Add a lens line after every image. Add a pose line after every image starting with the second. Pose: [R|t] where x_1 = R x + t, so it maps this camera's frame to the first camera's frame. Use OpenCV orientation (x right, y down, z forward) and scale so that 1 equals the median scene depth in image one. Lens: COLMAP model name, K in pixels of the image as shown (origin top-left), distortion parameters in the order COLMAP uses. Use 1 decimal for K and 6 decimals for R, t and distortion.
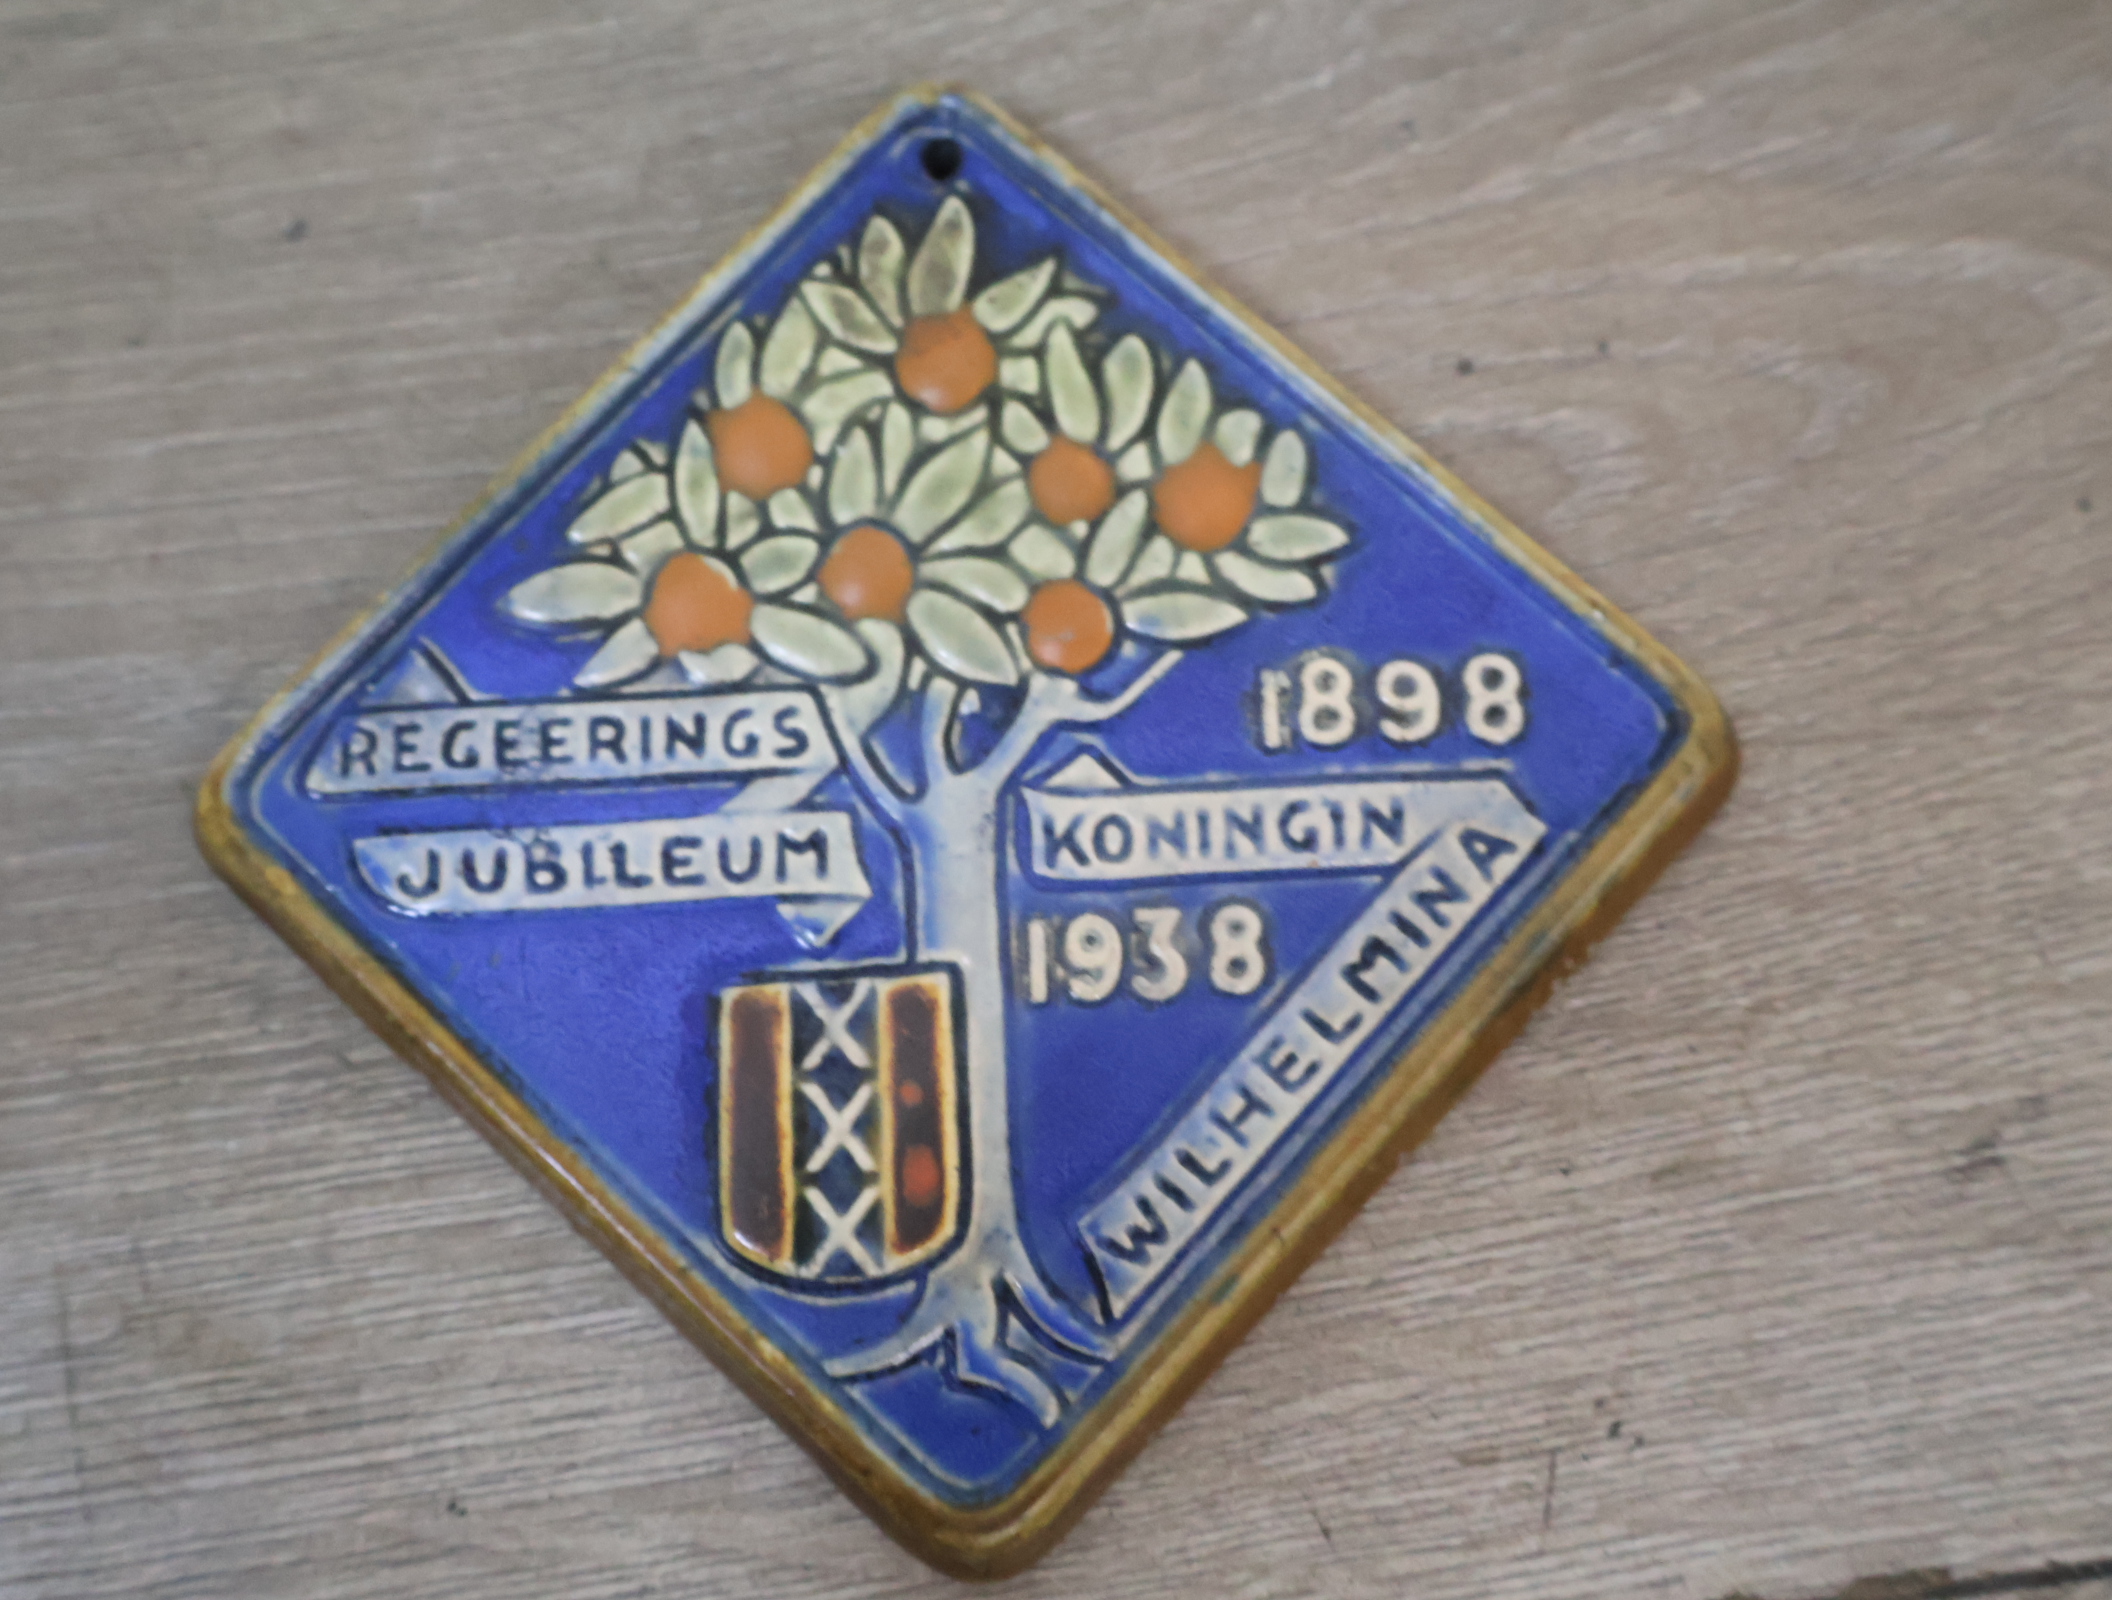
lens RADIAL K [[2852.8, 0, 1056.0], [0, 2852.8, 800.0], [0, 0, 1]] dist [0.022603, -0.029633]
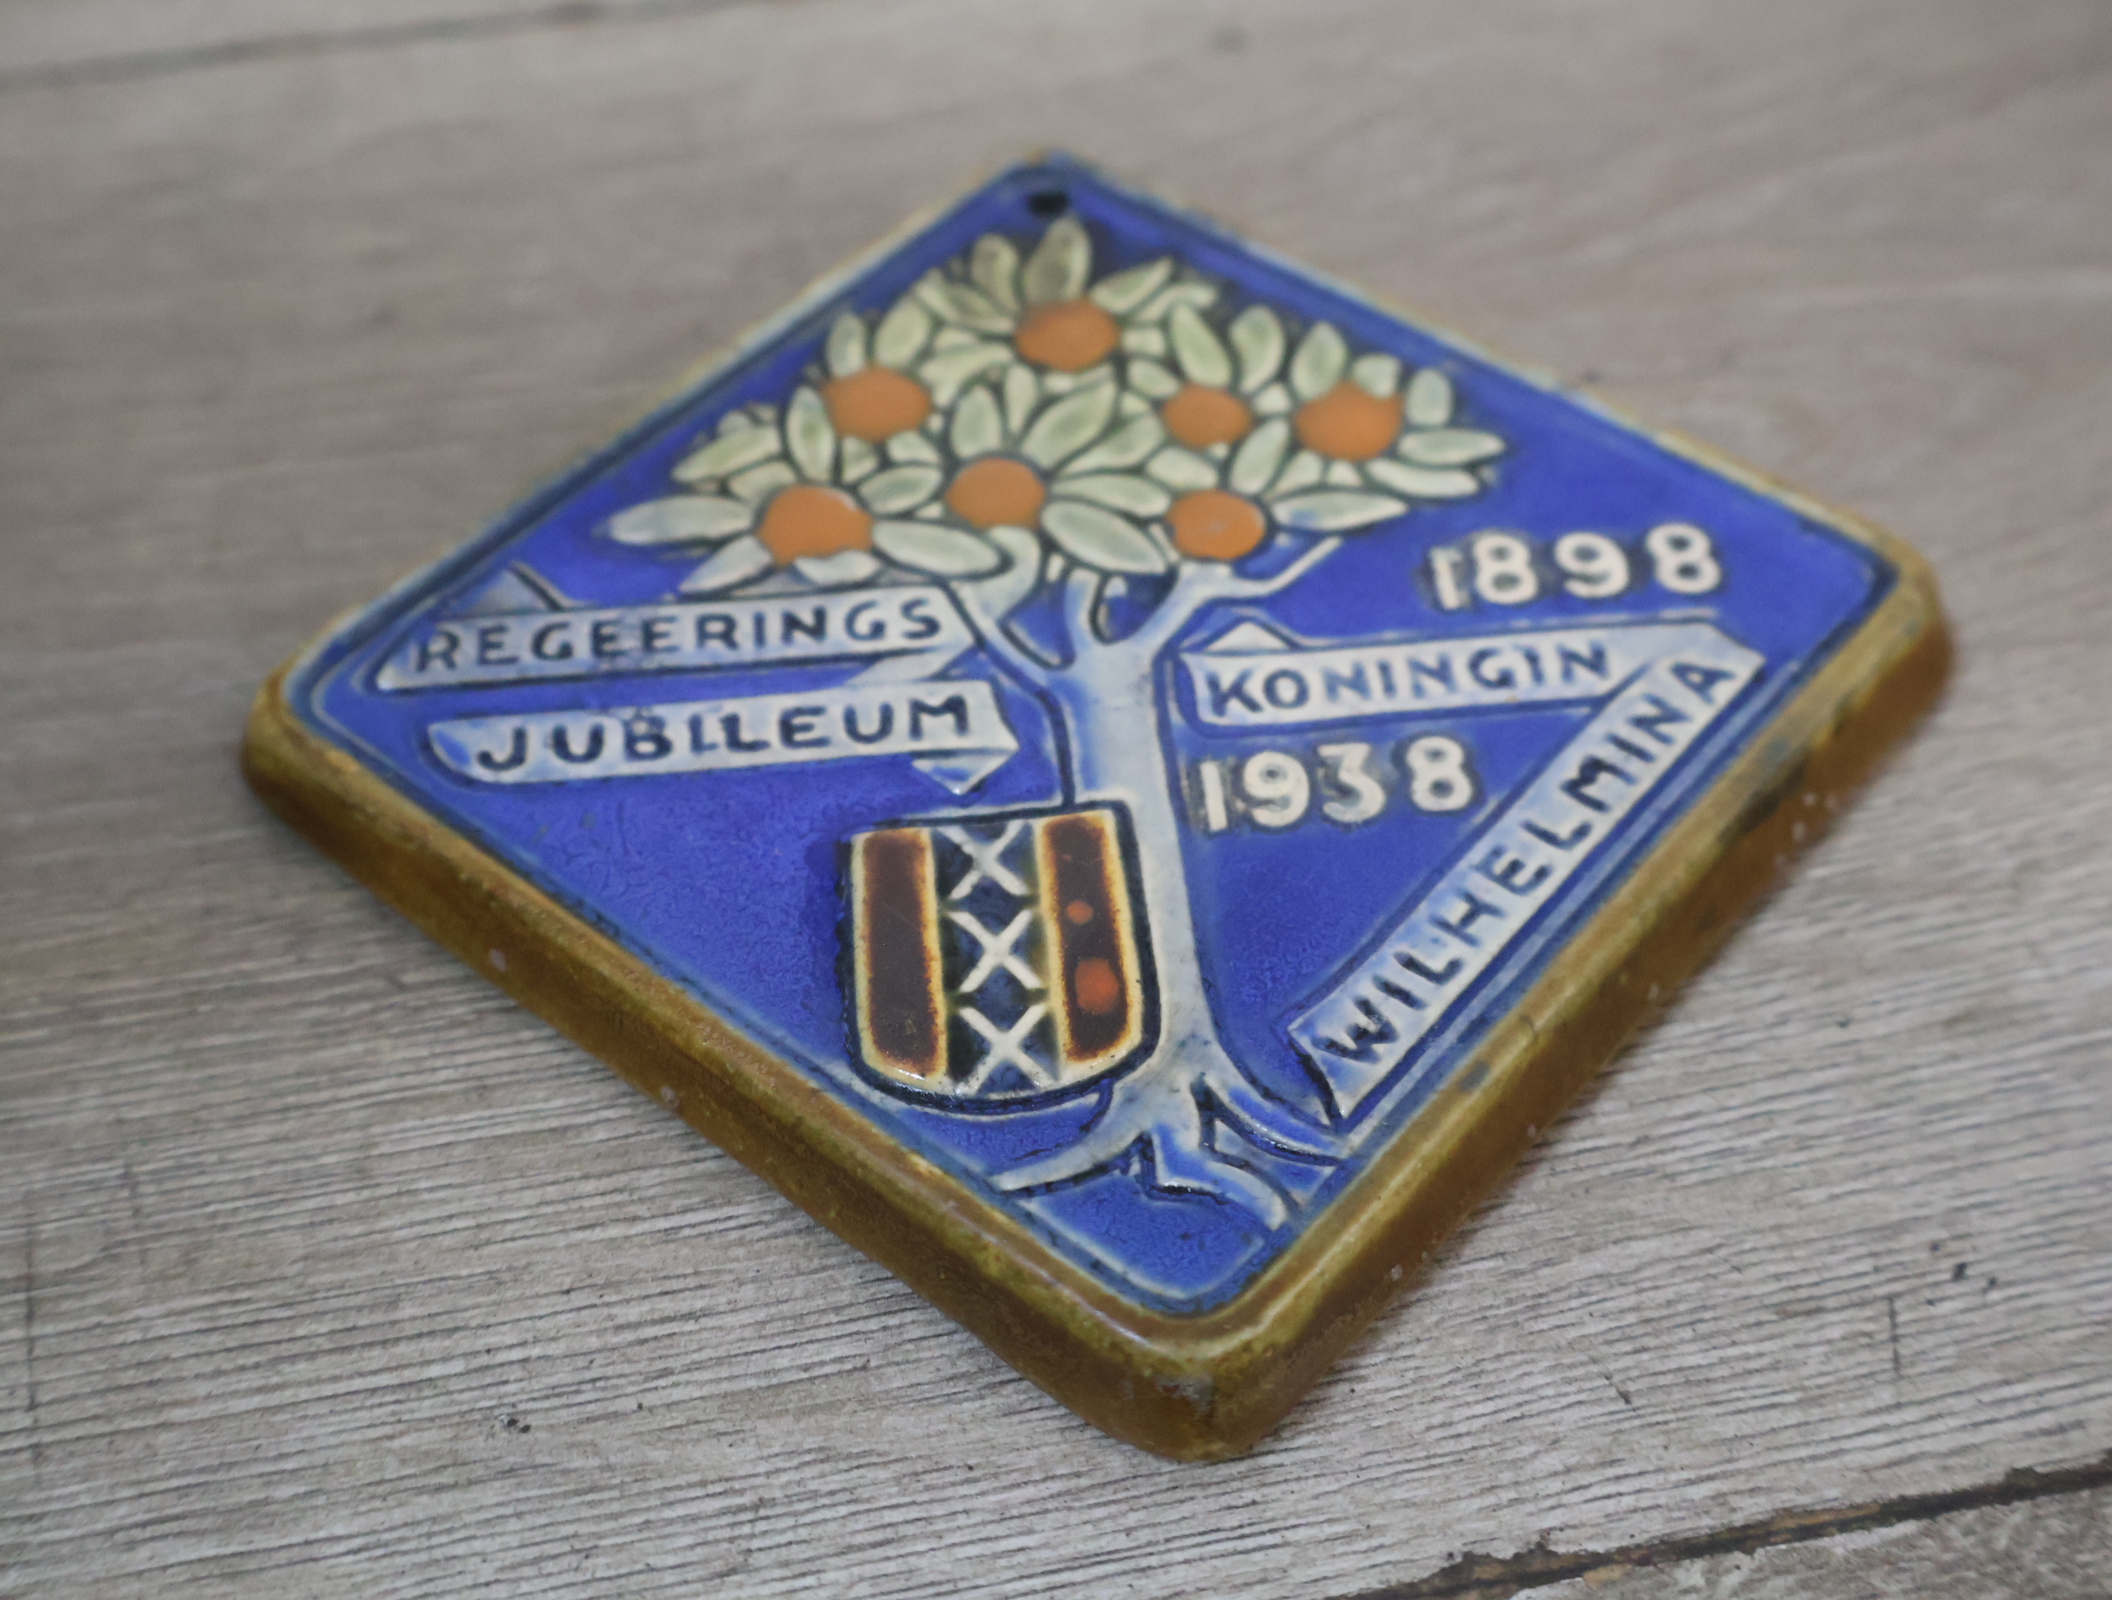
lens RADIAL K [[2852.8, 0, 1056.0], [0, 2852.8, 800.0], [0, 0, 1]] dist [0.022603, -0.029633]
pose [[0.998809, -0.015948, 0.046108, -0.093273], [0.034825, 0.894923, -0.444859, 0.436799], [-0.034169, 0.445935, 0.894413, 0.212906]]
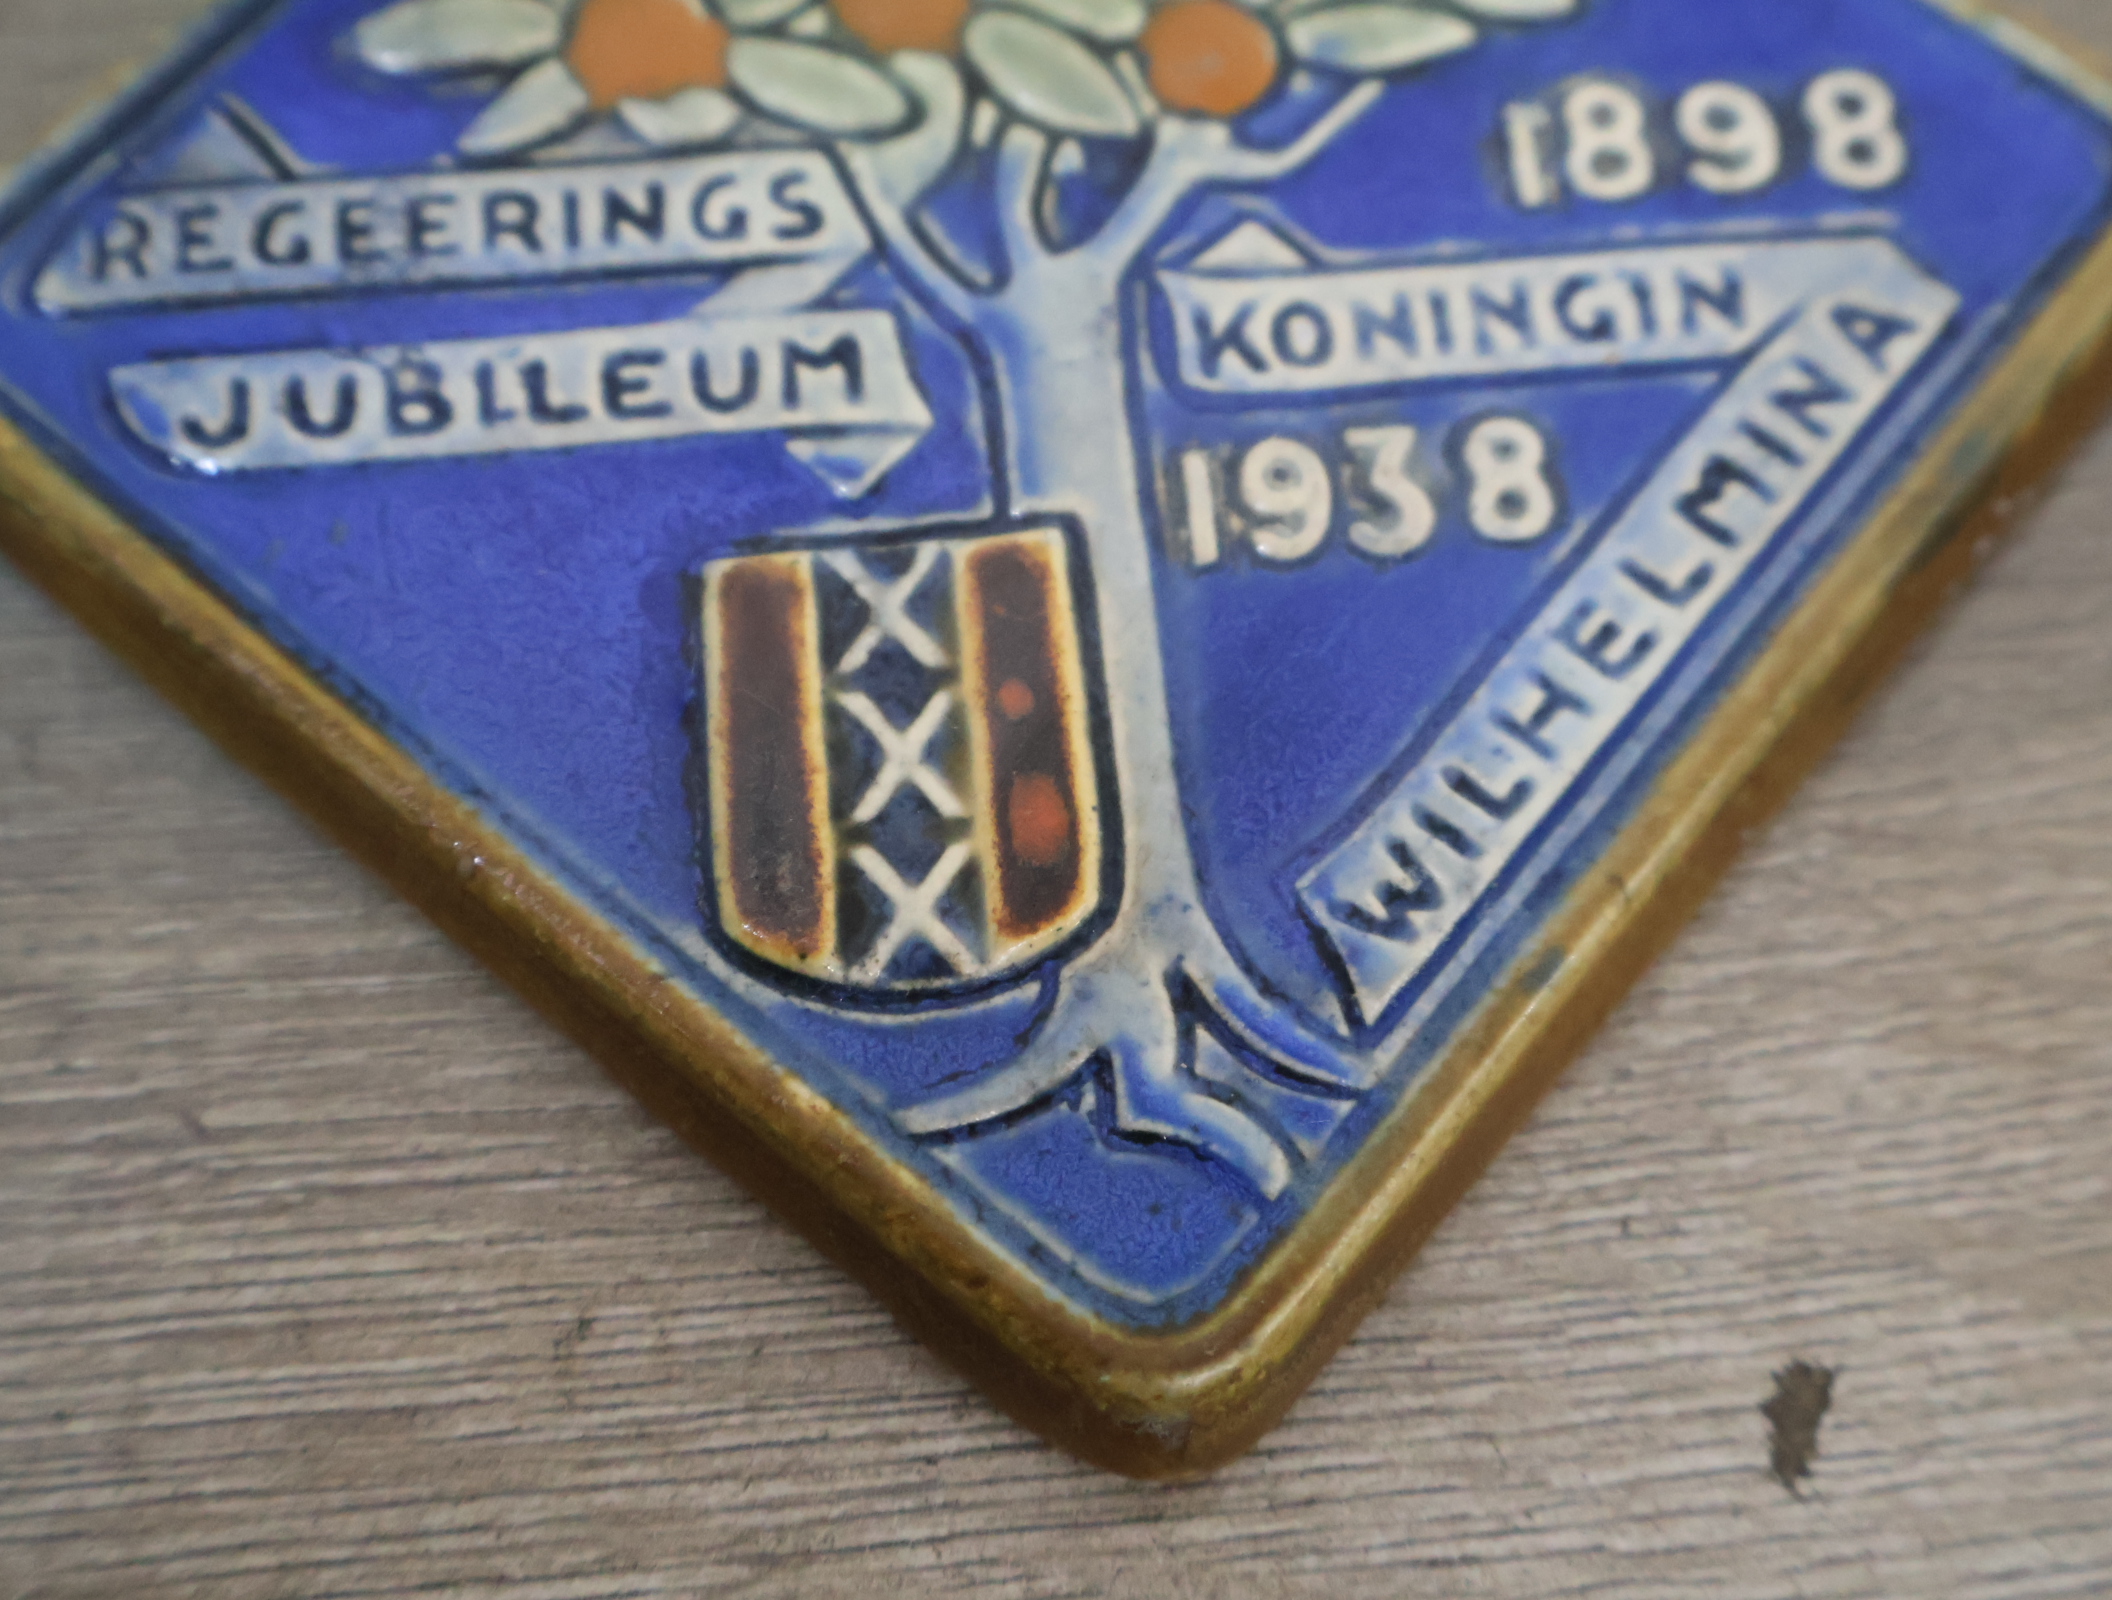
lens RADIAL K [[2852.8, 0, 1056.0], [0, 2852.8, 800.0], [0, 0, 1]] dist [0.022603, -0.029633]
pose [[0.997134, -0.023867, 0.071791, -0.084422], [0.032595, 0.991875, -0.122972, 0.195117], [-0.068272, 0.124959, 0.989810, 0.367981]]
